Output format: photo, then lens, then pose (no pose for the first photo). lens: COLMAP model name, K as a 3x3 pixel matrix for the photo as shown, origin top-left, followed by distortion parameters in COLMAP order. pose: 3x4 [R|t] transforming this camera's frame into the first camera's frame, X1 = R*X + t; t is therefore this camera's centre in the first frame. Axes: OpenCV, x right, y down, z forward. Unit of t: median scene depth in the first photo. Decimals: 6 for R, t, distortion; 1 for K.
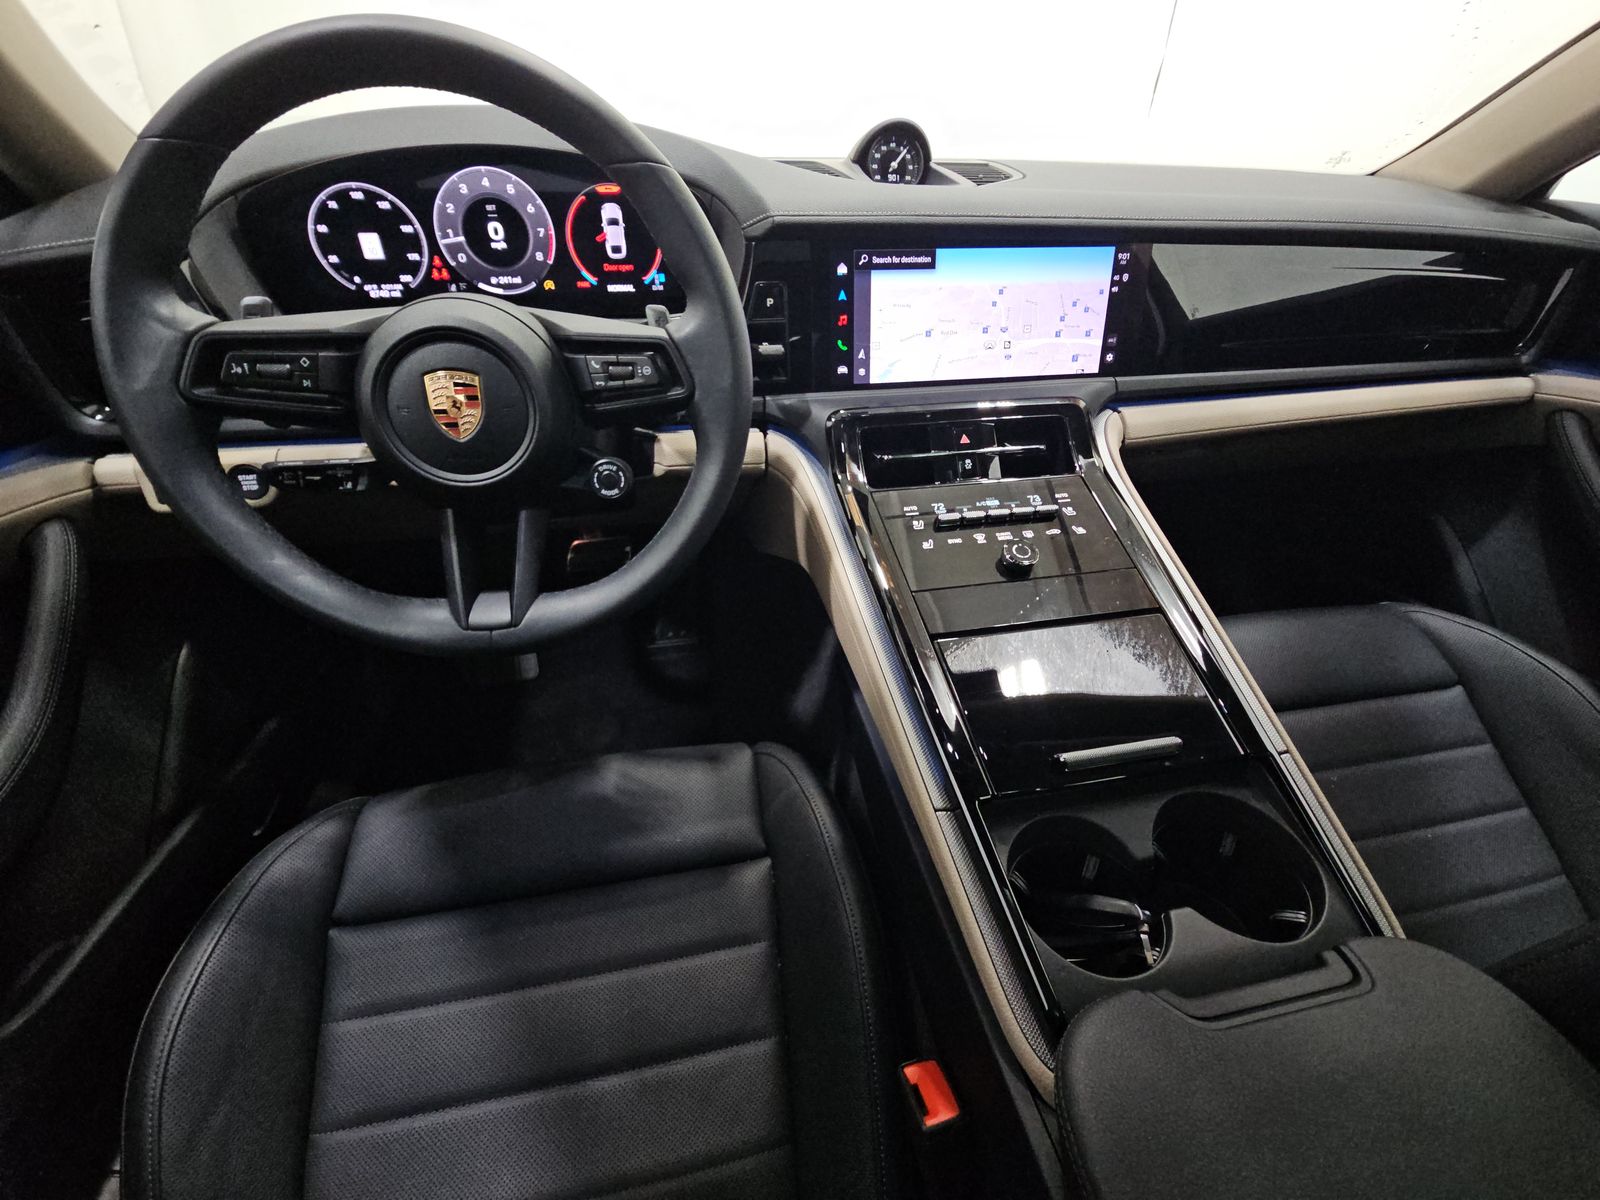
lens RADIAL K [[647.4, 0, 836.9], [0, 647.4, 610.1], [0, 0, 1]] dist [-0.013105, -0.001617]
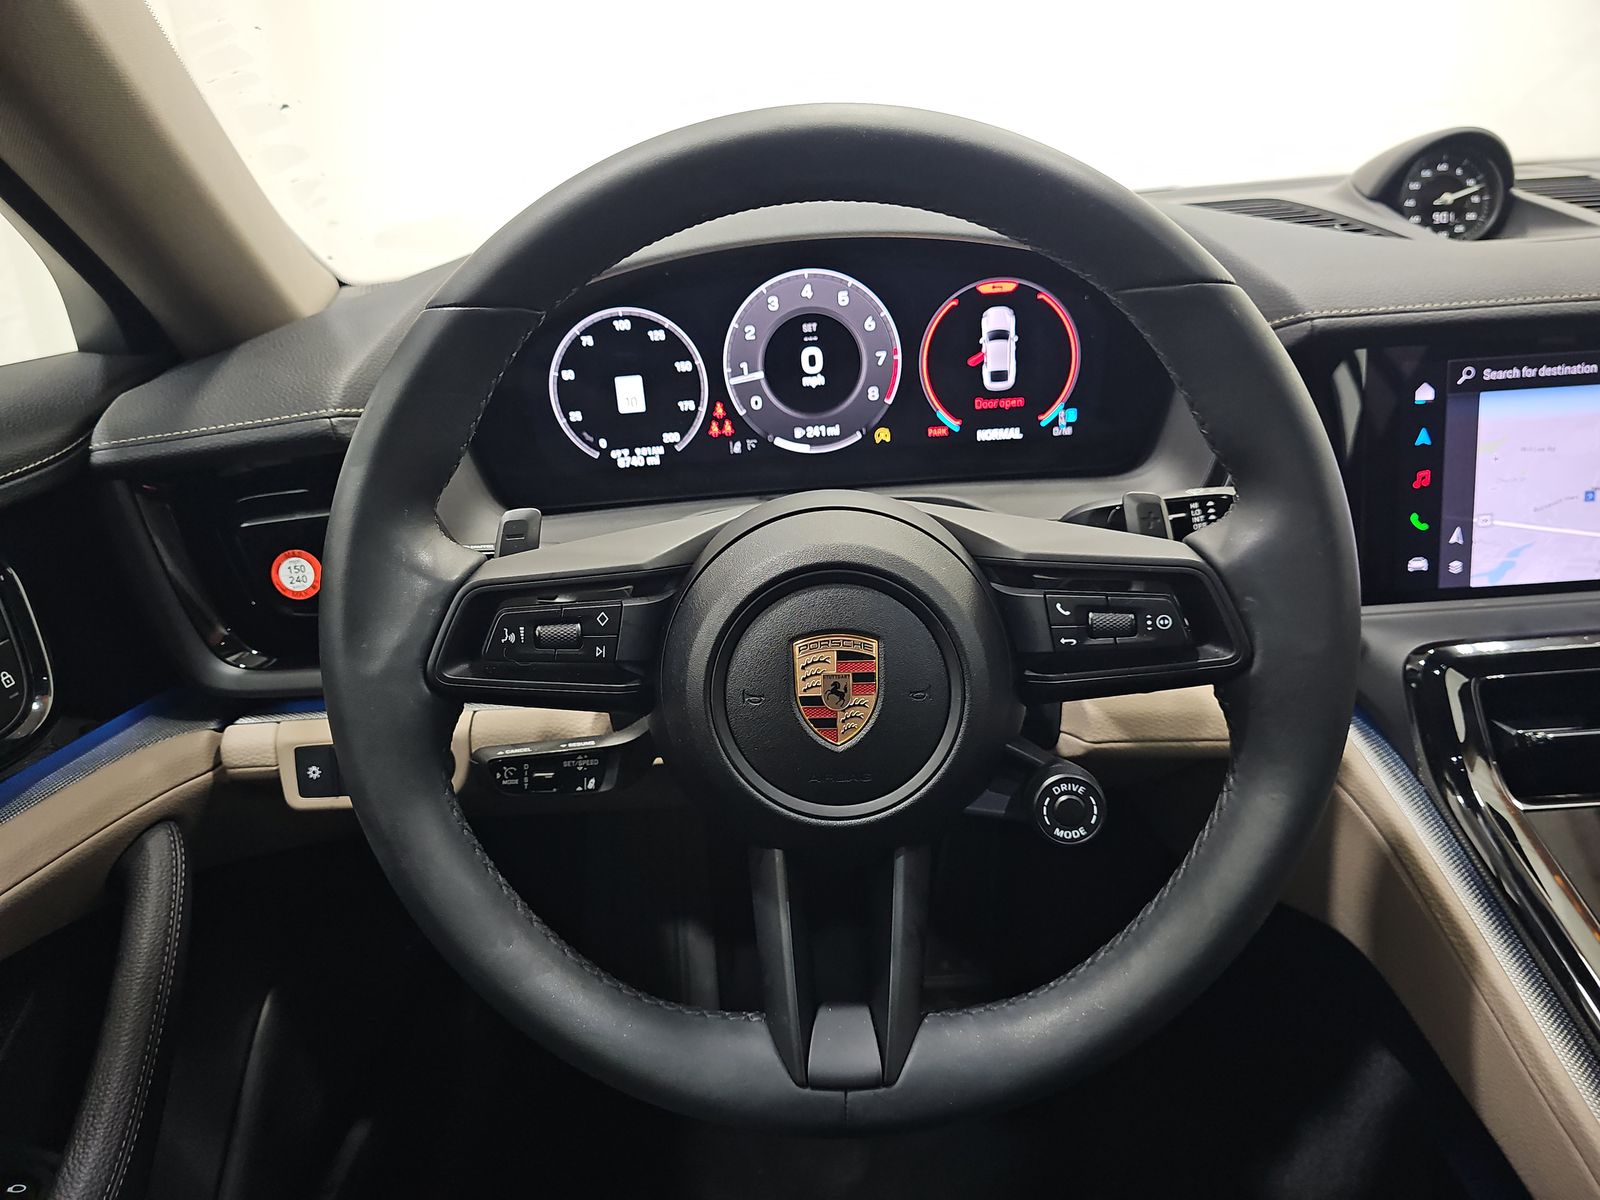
lens RADIAL K [[1048.8, 0, 769.6], [0, 1048.8, 575.7], [0, 0, 1]] dist [-0.002122, -0.018701]
pose [[0.972834, -0.005387, -0.231443, -0.340803], [-0.043373, 0.977786, -0.205068, -0.175988], [0.227406, 0.209535, 0.950990, 0.061524]]
